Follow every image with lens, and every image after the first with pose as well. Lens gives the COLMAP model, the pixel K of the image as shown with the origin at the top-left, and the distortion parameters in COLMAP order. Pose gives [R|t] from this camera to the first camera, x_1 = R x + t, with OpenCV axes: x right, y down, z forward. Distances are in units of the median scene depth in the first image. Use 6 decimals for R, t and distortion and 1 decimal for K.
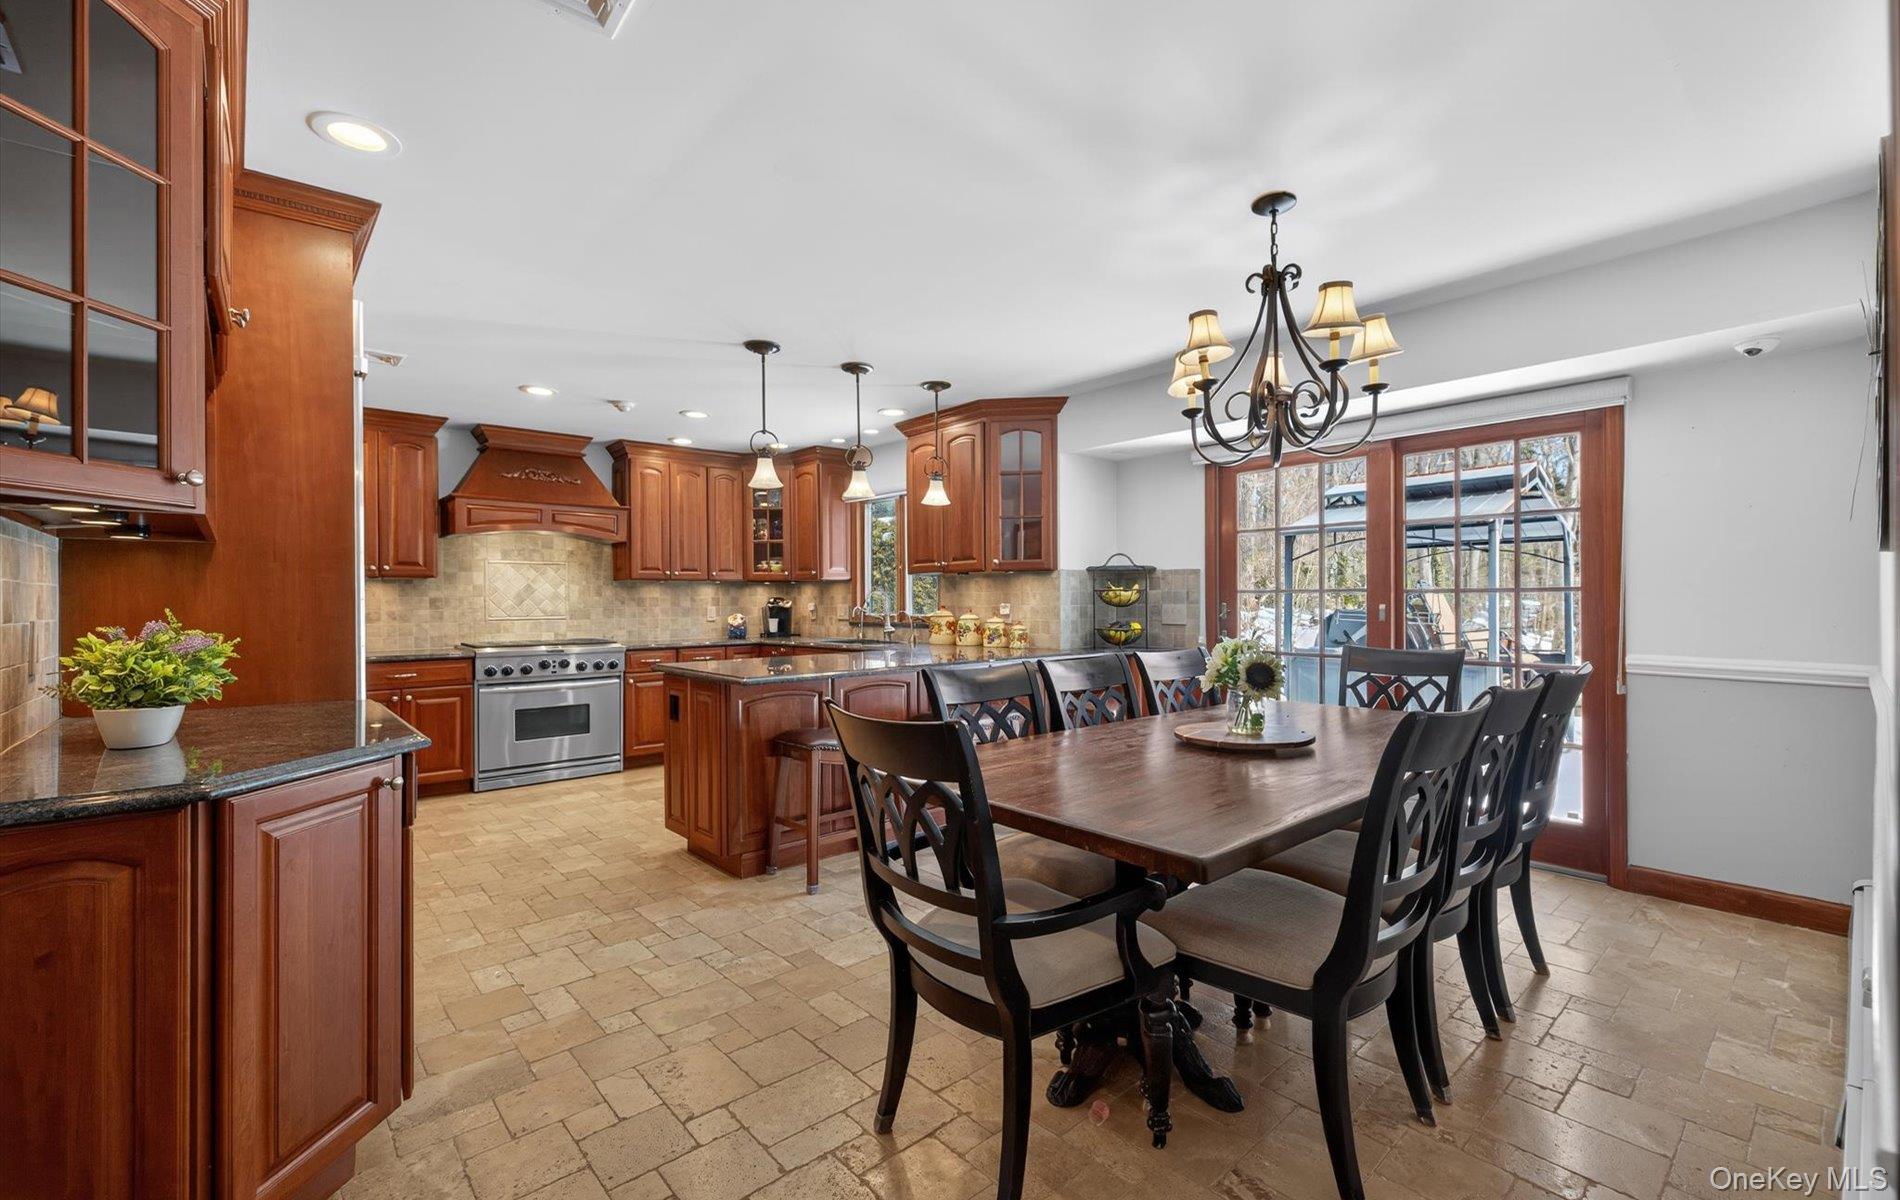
lens RADIAL K [[795.6, 0, 943.7], [0, 795.6, 602.7], [0, 0, 1]] dist [-0.003359, 0.000525]
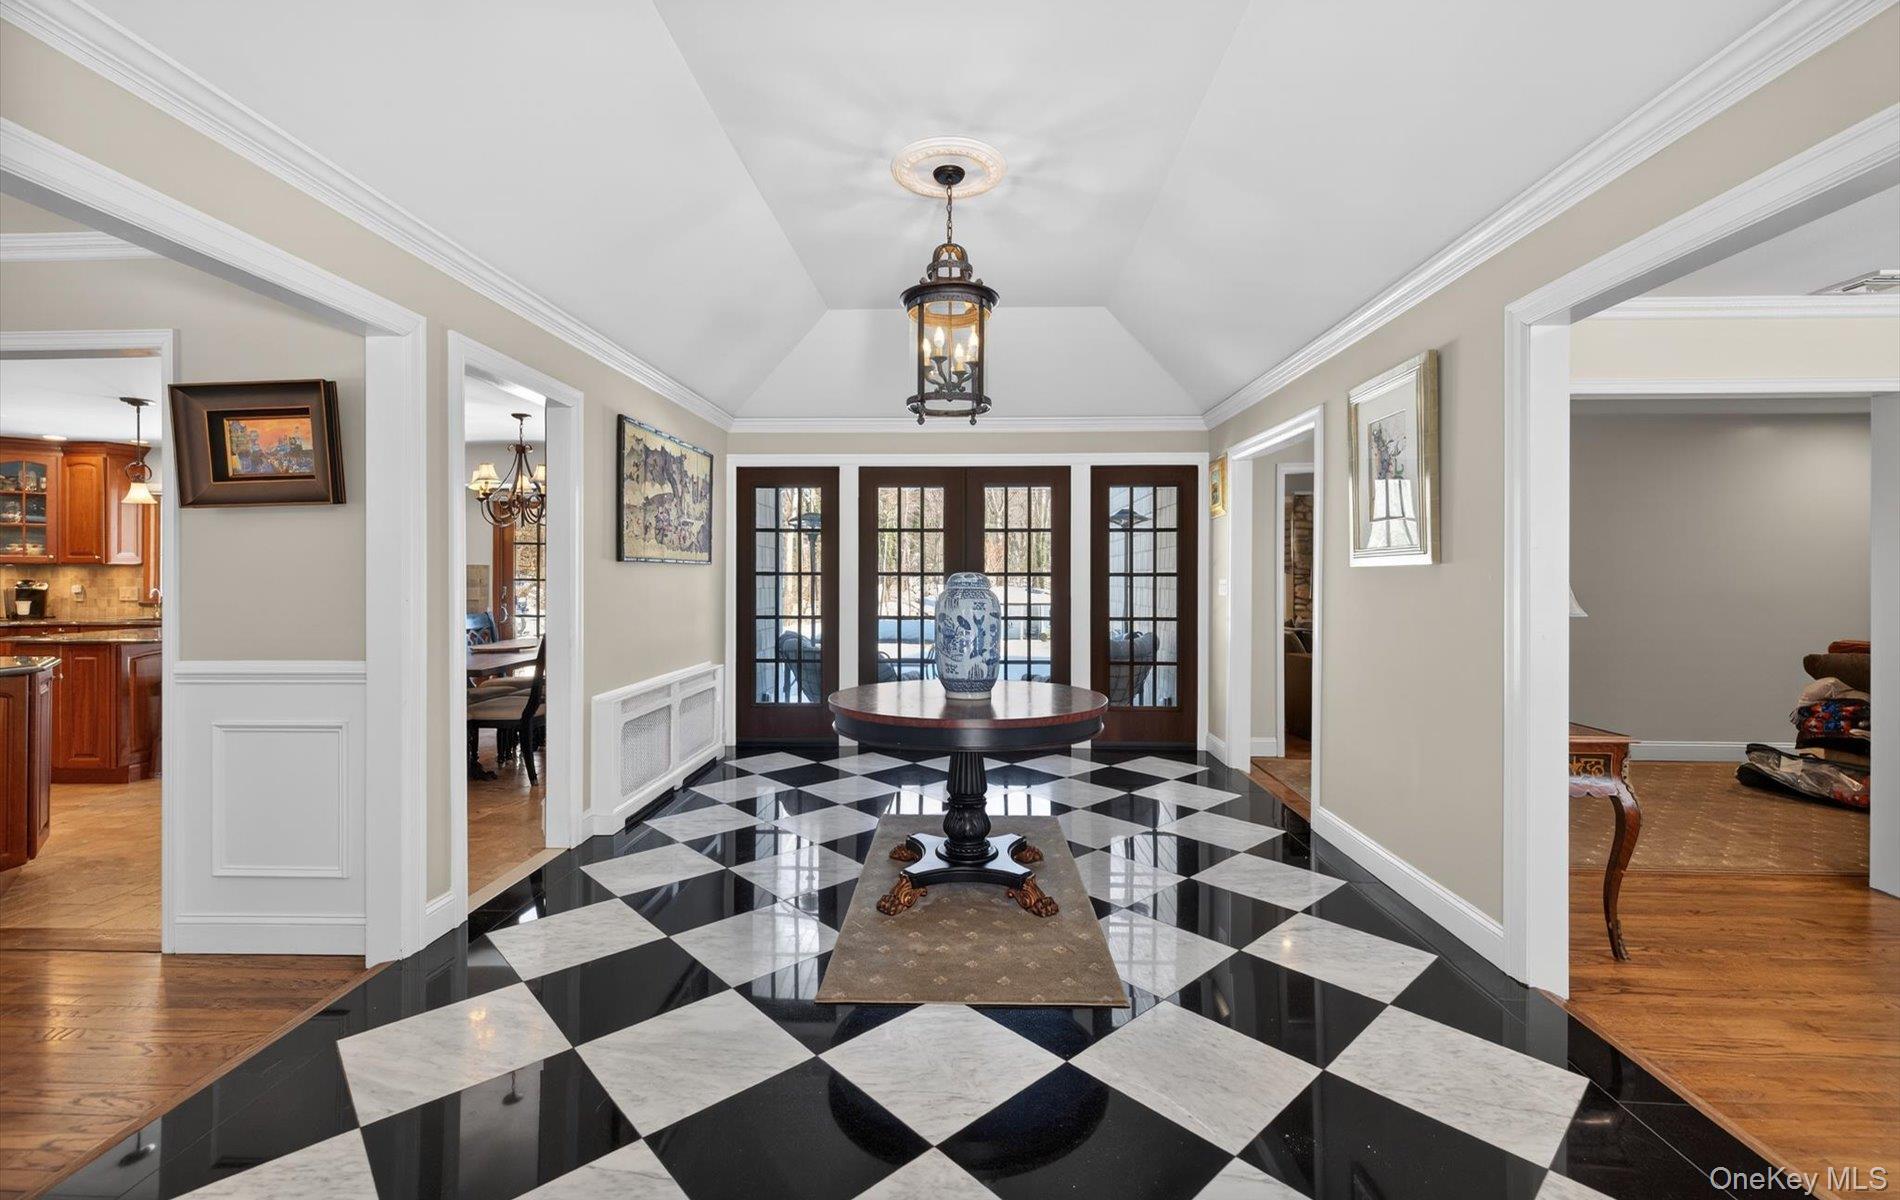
lens RADIAL K [[795.6, 0, 944.6], [0, 795.6, 578.0], [0, 0, 1]] dist [-0.003359, 0.000525]
pose [[0.683655, 0.007563, 0.729766, -0.192200], [-0.003468, 0.999969, -0.007114, -0.007529], [-0.729797, 0.002333, 0.683660, -0.670846]]
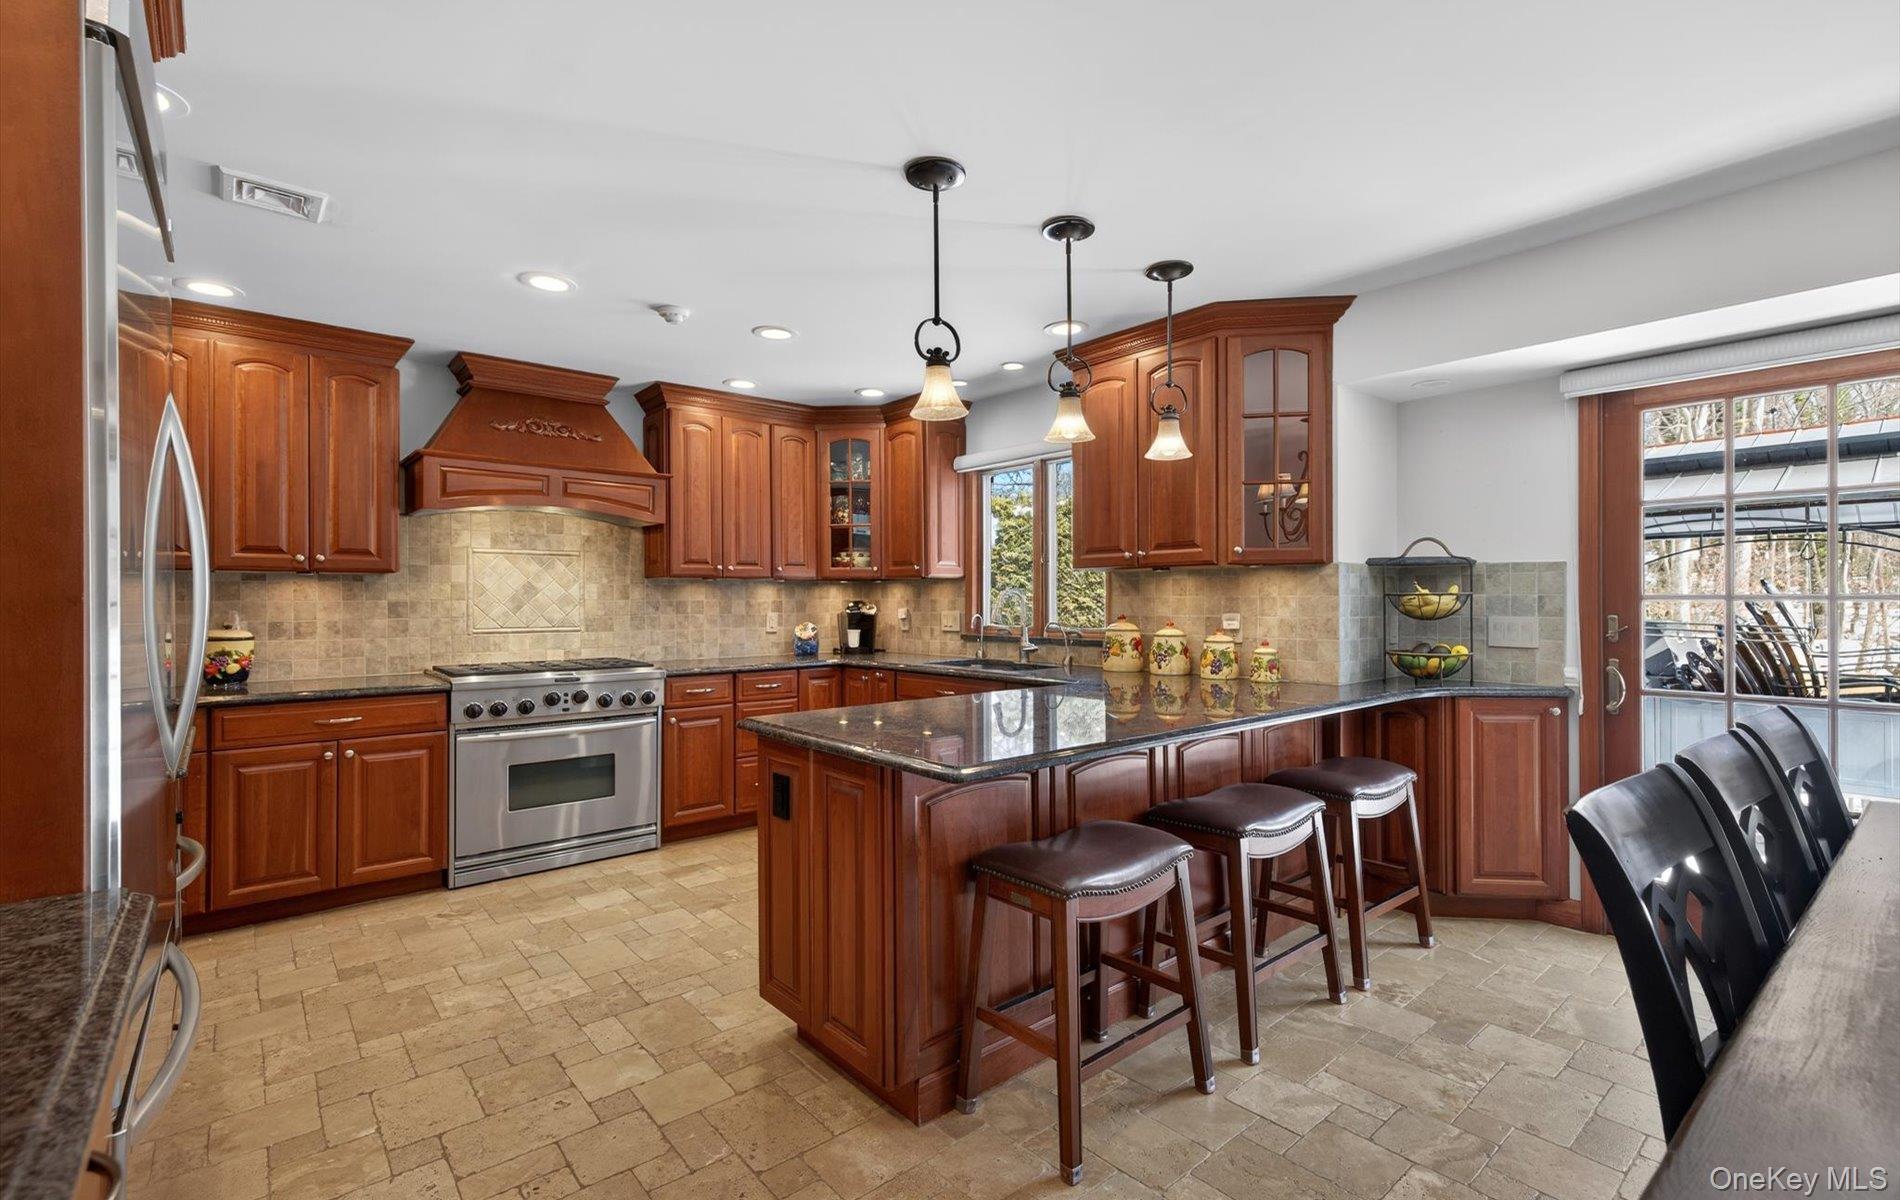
lens RADIAL K [[834.1, 0, 940.5], [0, 834.1, 599.9], [0, 0, 1]] dist [0.009562, 0.000210]
pose [[0.999800, 0.002912, -0.019781, -0.149937], [-0.002980, 0.999990, -0.003395, -0.006945], [0.019771, 0.003454, 0.999799, 0.279052]]
